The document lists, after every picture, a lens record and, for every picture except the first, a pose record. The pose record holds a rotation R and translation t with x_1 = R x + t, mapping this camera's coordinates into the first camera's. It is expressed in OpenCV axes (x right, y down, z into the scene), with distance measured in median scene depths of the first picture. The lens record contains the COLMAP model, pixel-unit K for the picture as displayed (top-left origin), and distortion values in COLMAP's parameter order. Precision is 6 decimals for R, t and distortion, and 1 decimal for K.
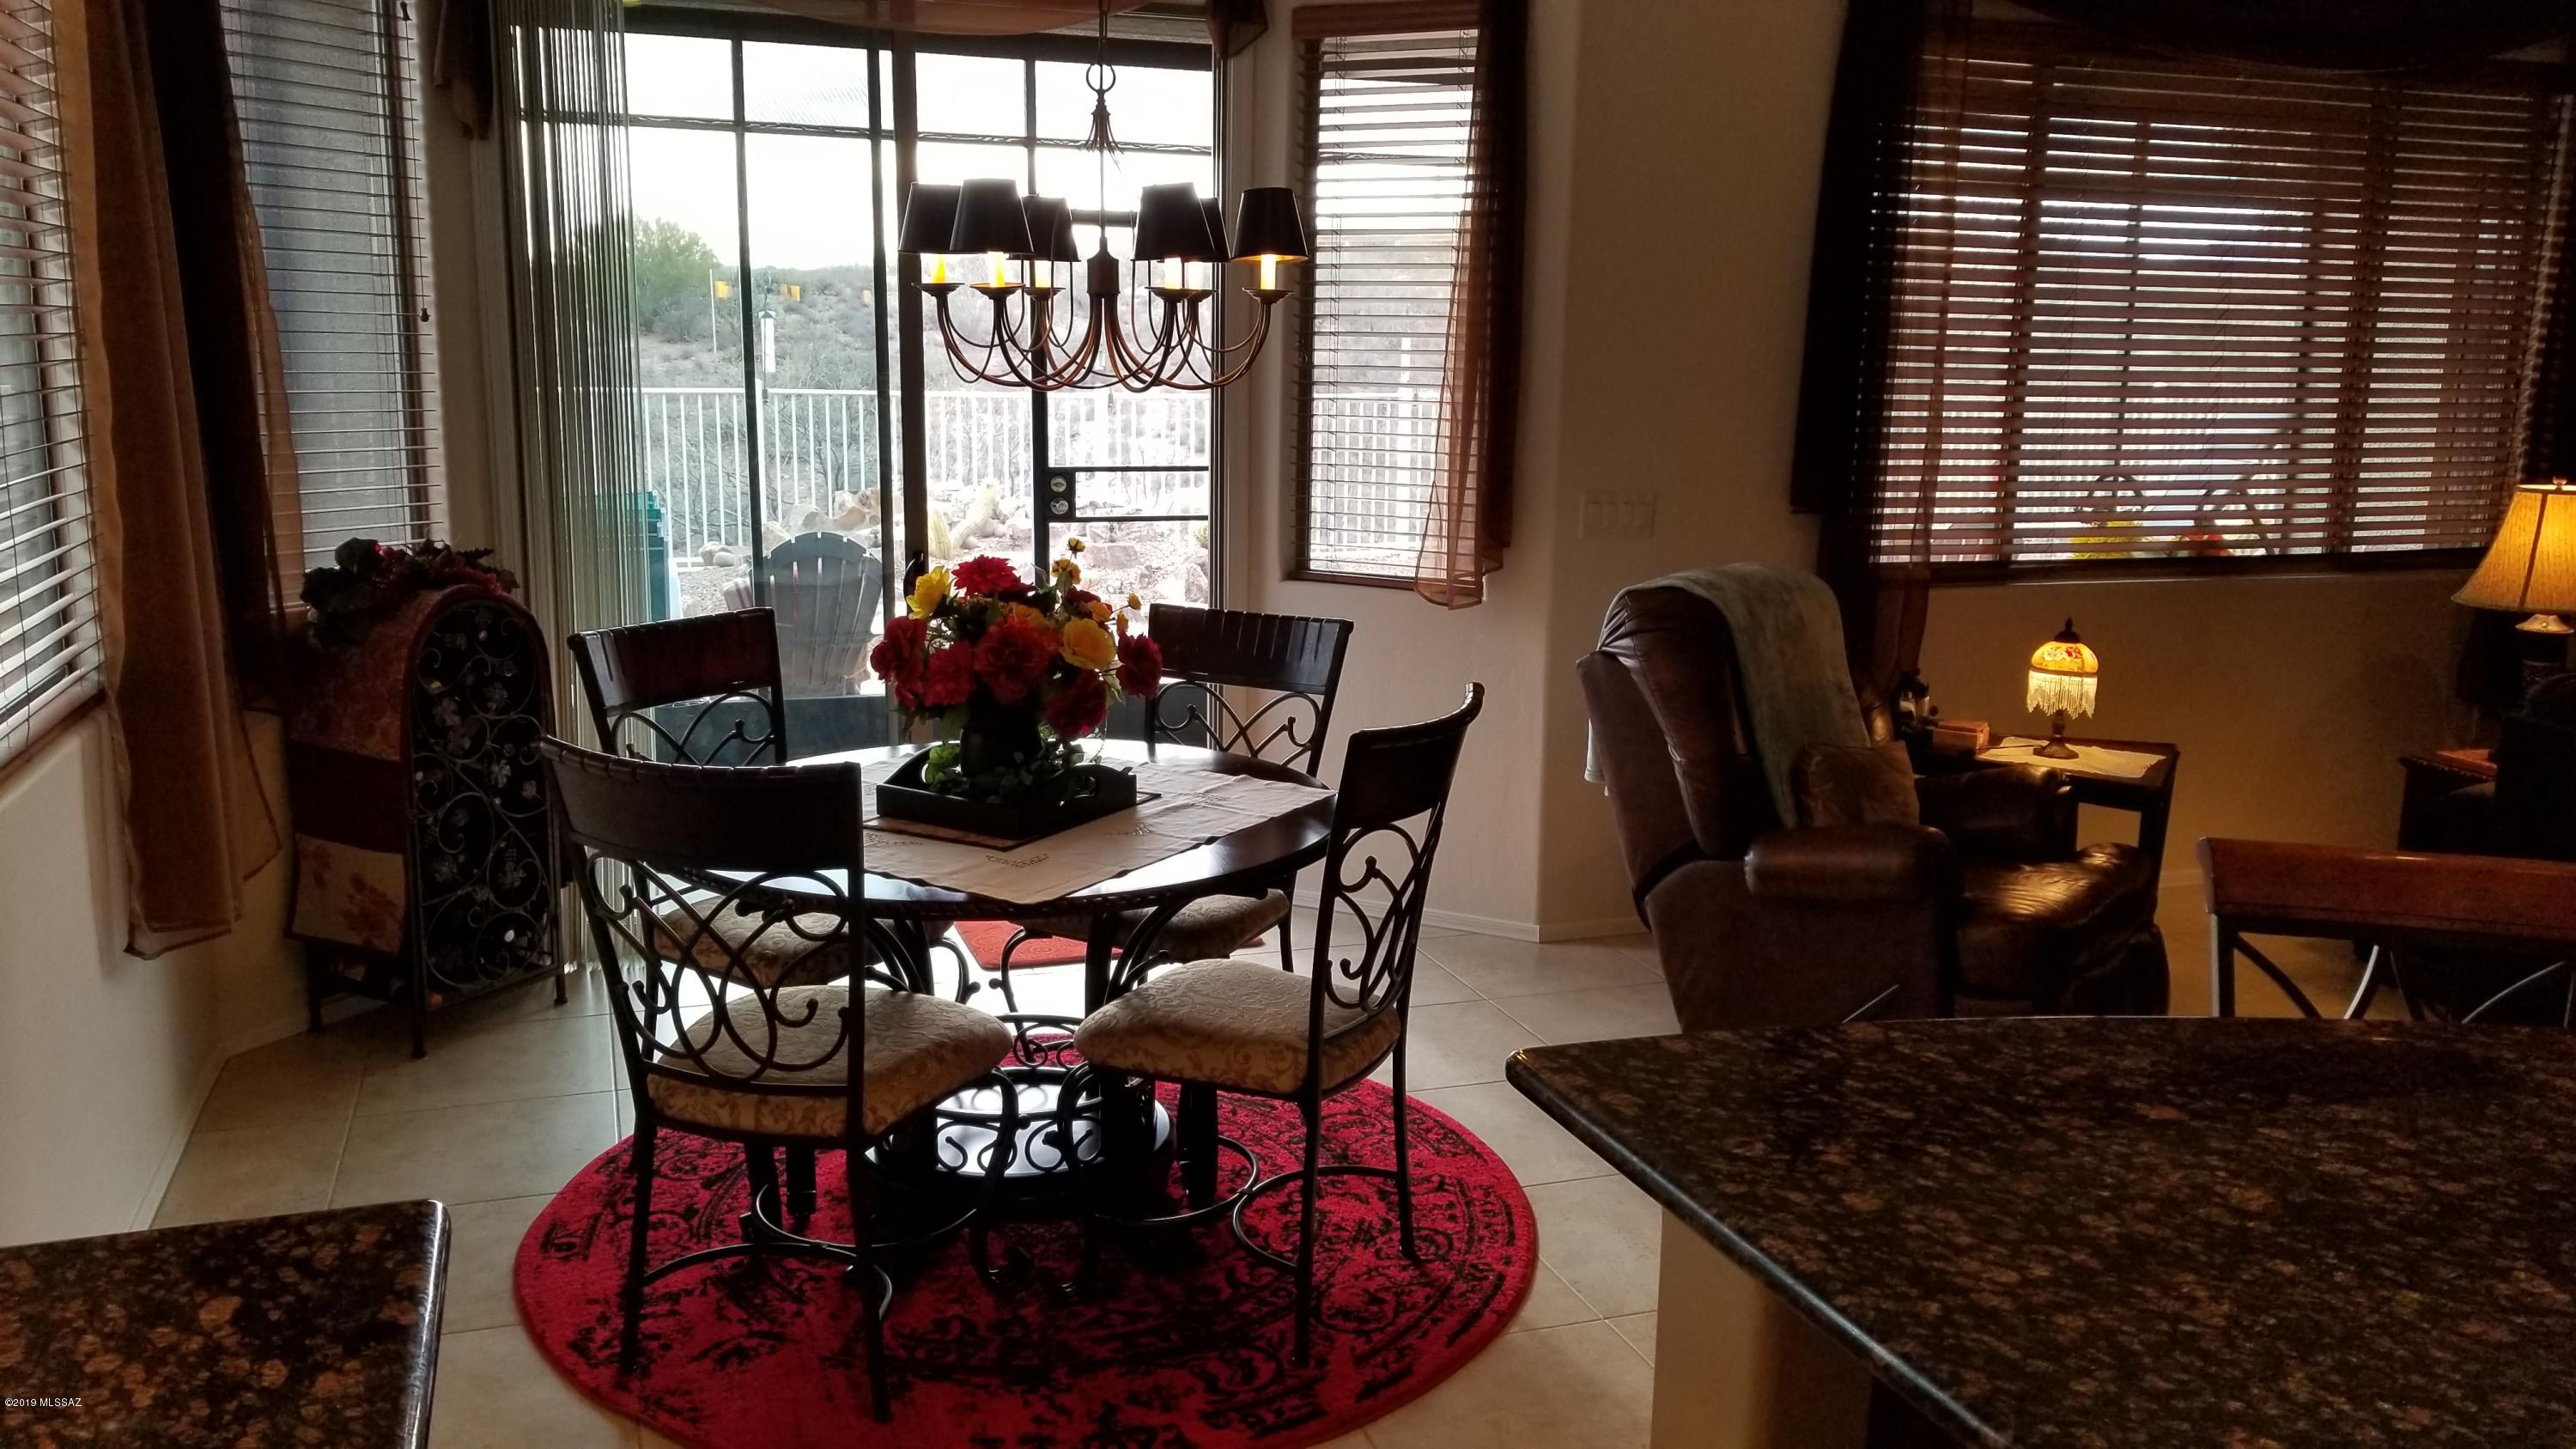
lens RADIAL K [[2023.8, 0, 1278.3], [0, 2023.8, 729.0], [0, 0, 1]] dist [0.082005, -0.110476]
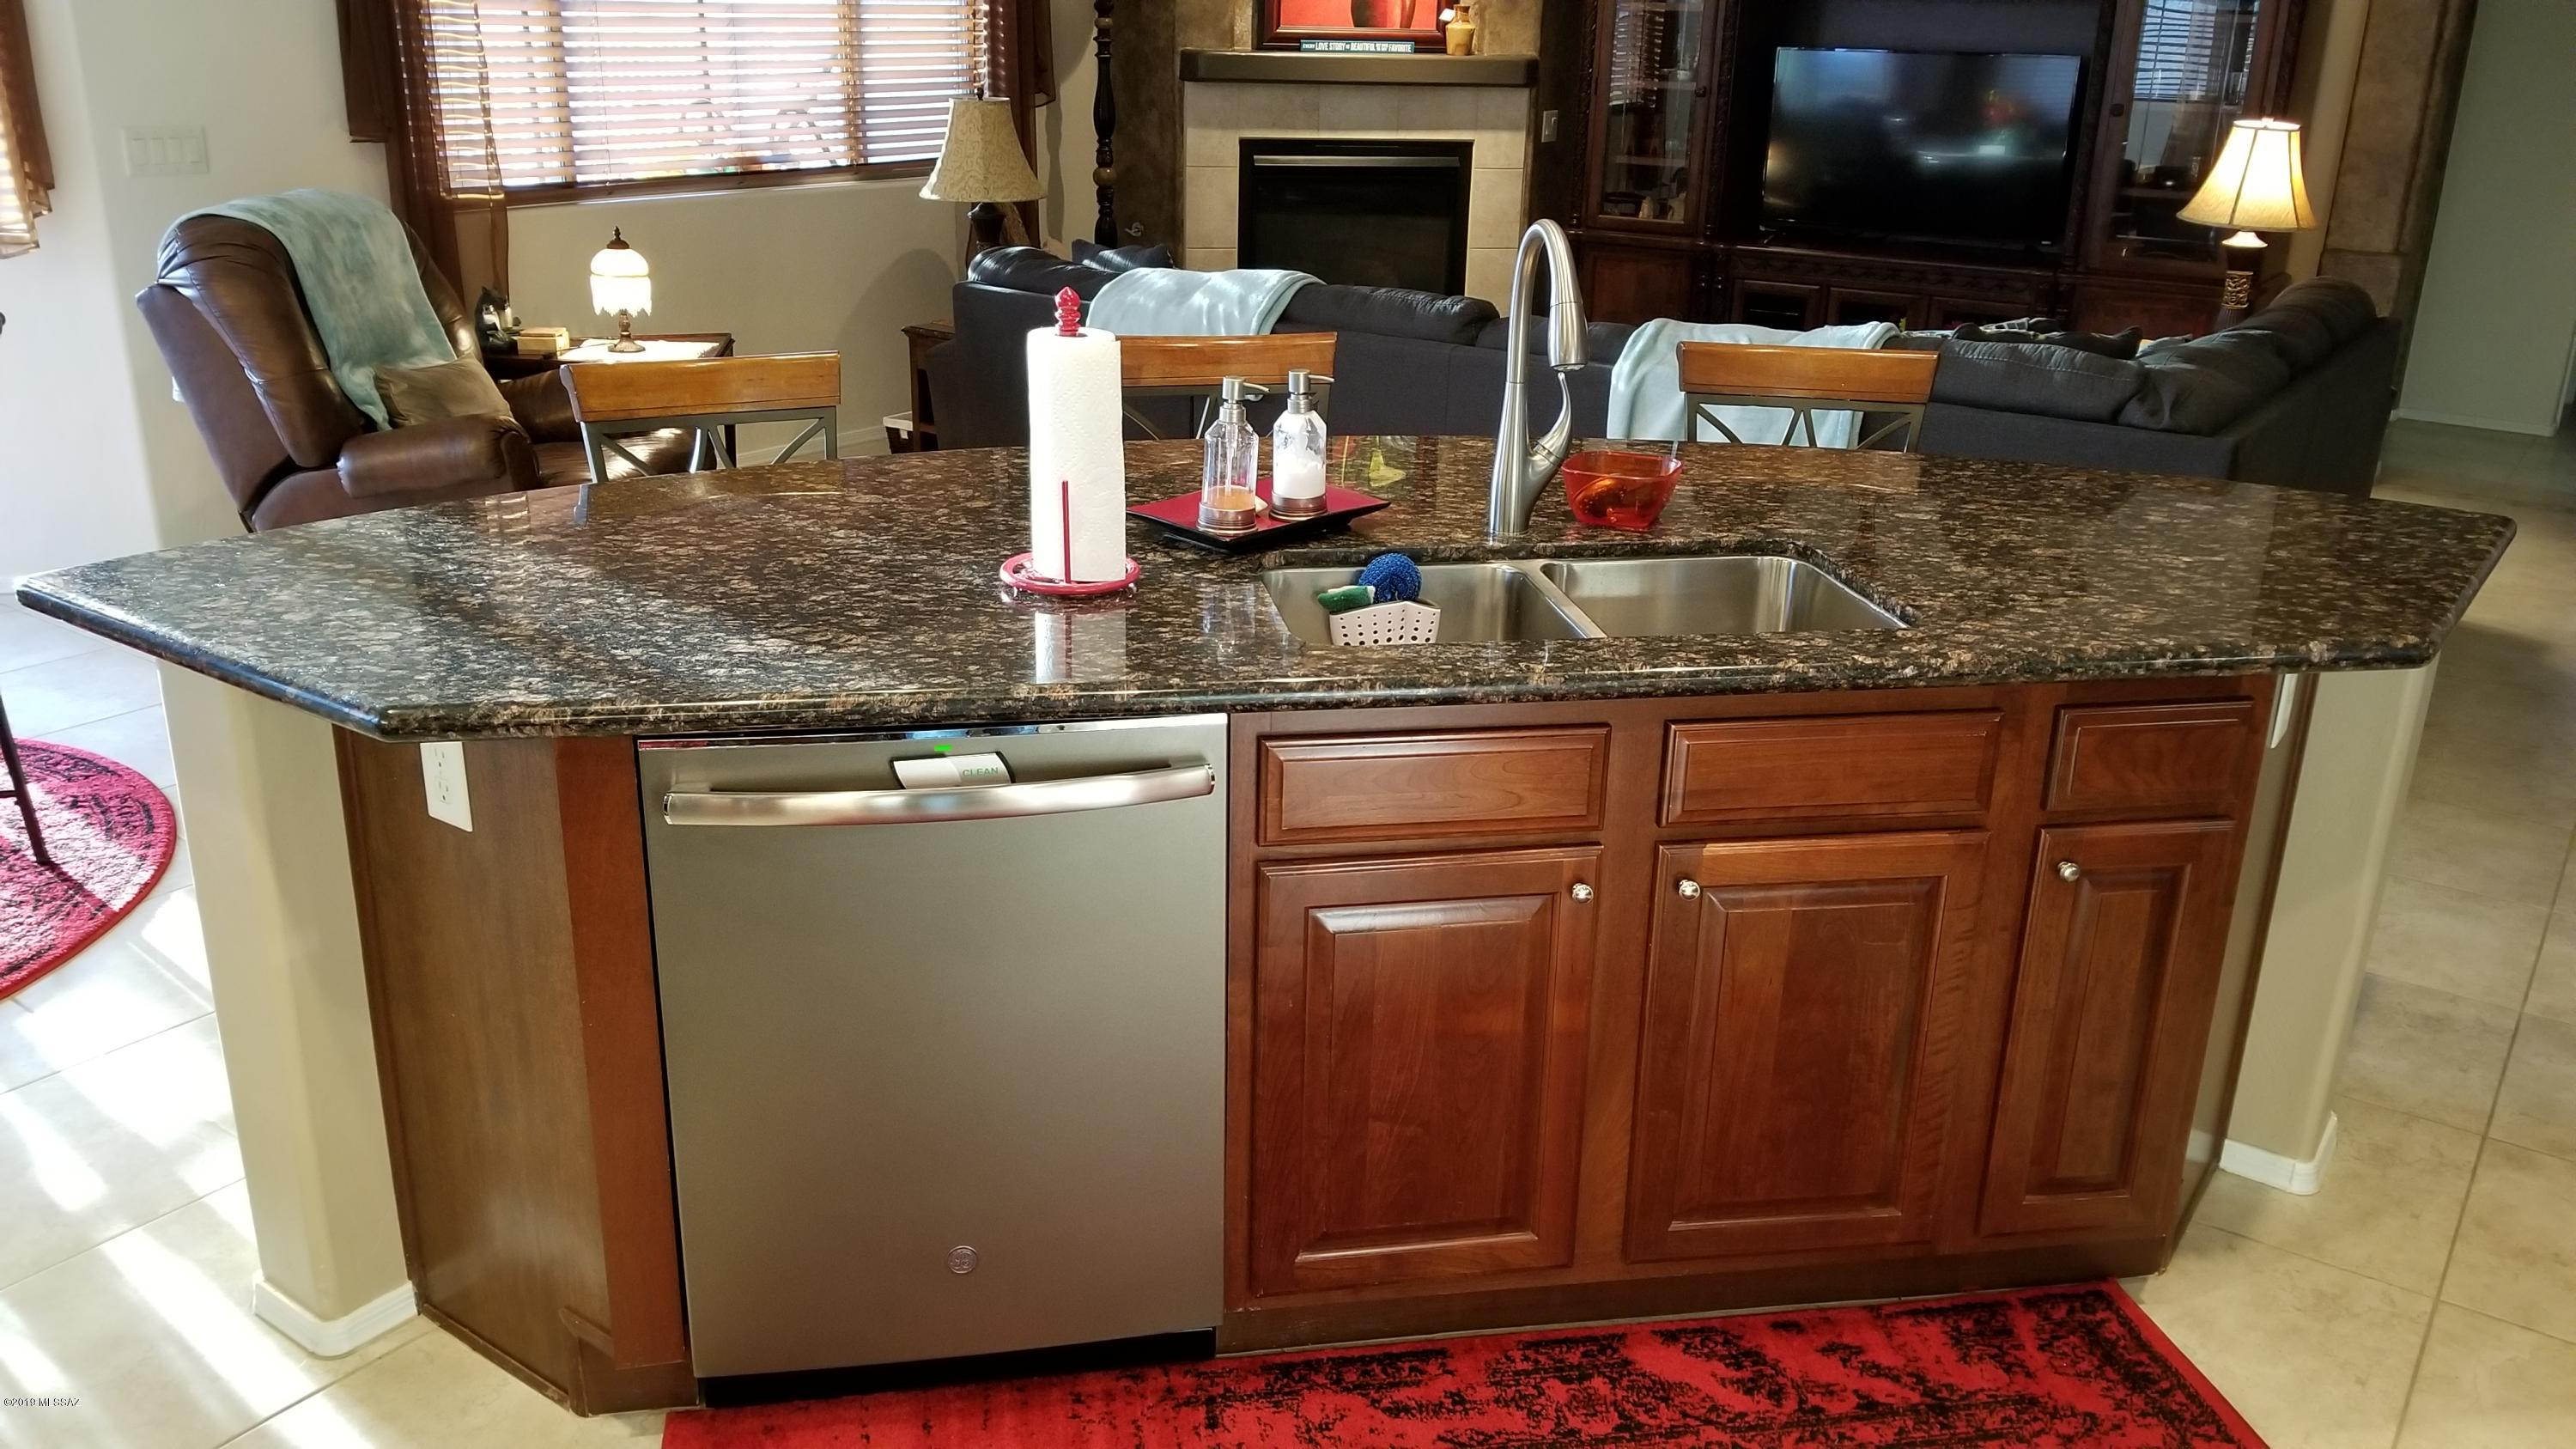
lens RADIAL K [[2023.8, 0, 1289.0], [0, 2023.8, 734.0], [0, 0, 1]] dist [0.082005, -0.110476]
pose [[0.820490, -0.195044, 0.537359, 0.026624], [0.102930, 0.975037, 0.196744, 0.037378], [-0.562319, -0.106116, 0.820084, -0.189254]]
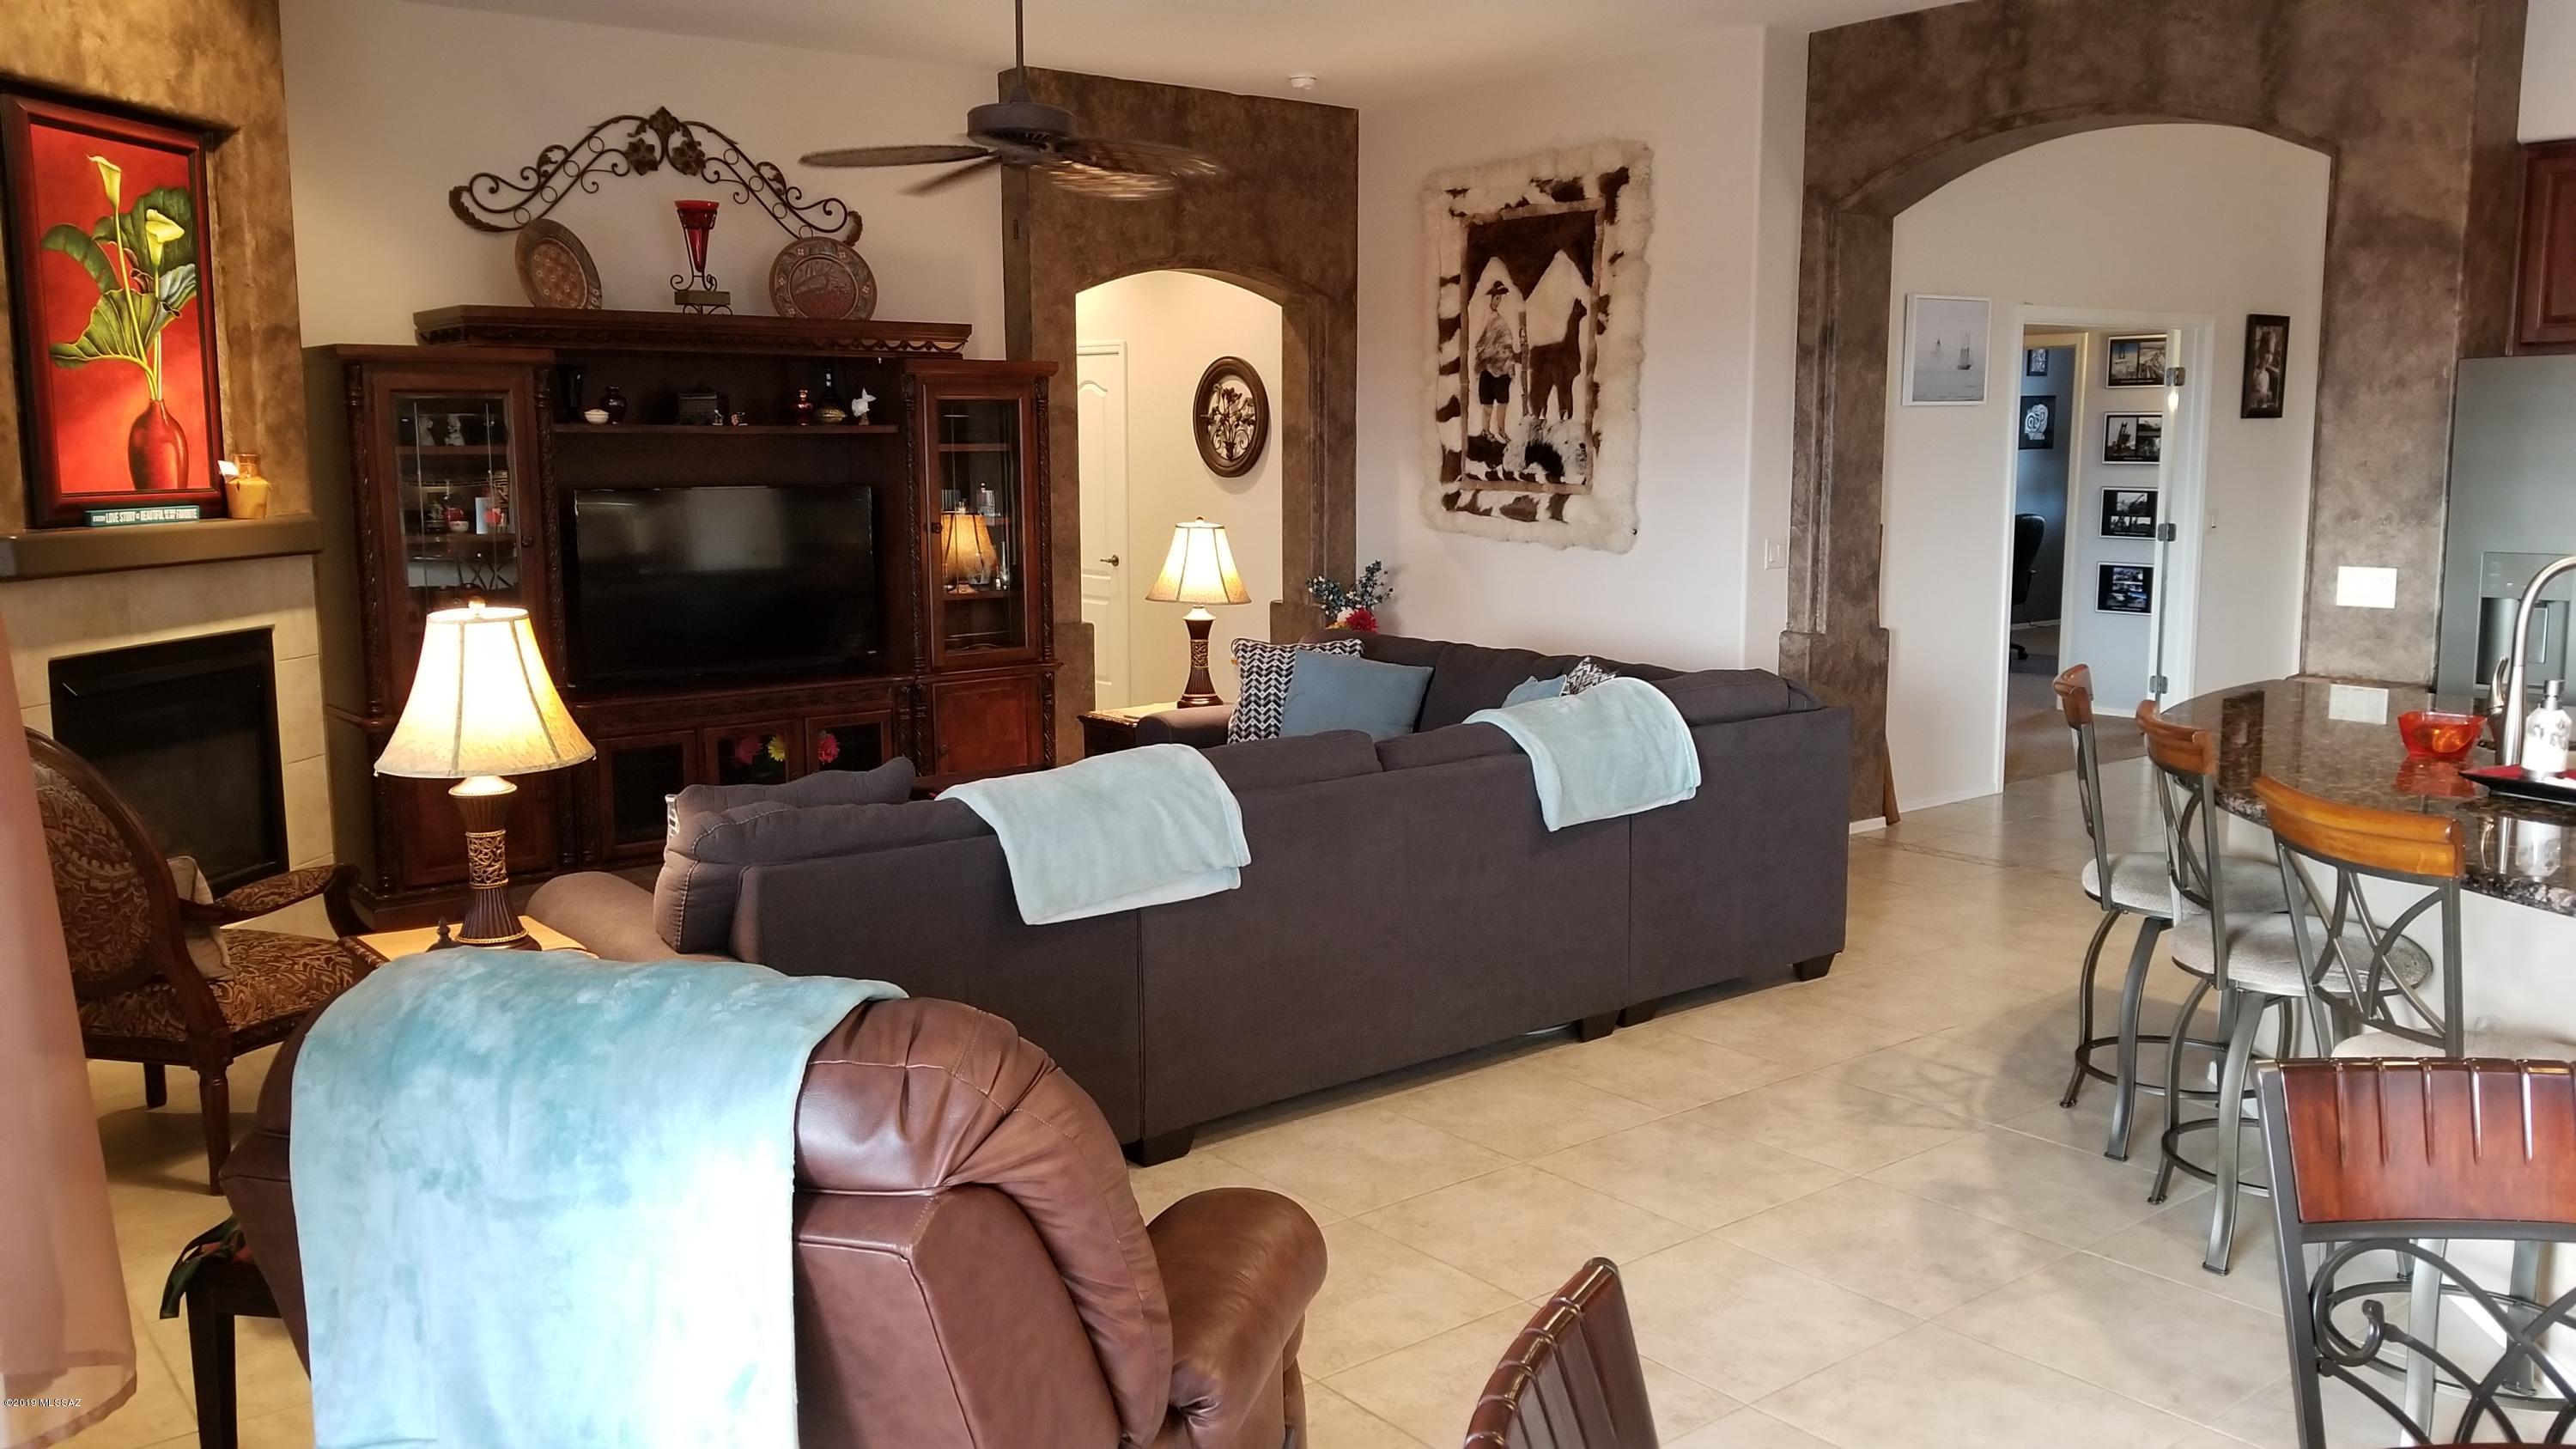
lens RADIAL K [[2023.8, 0, 1262.6], [0, 2023.8, 705.6], [0, 0, 1]] dist [0.082005, -0.110476]
pose [[-0.321729, -0.140781, 0.936307, -0.224149], [0.180640, 0.961594, 0.206653, -0.197852], [-0.929441, 0.235621, -0.283942, 0.970073]]
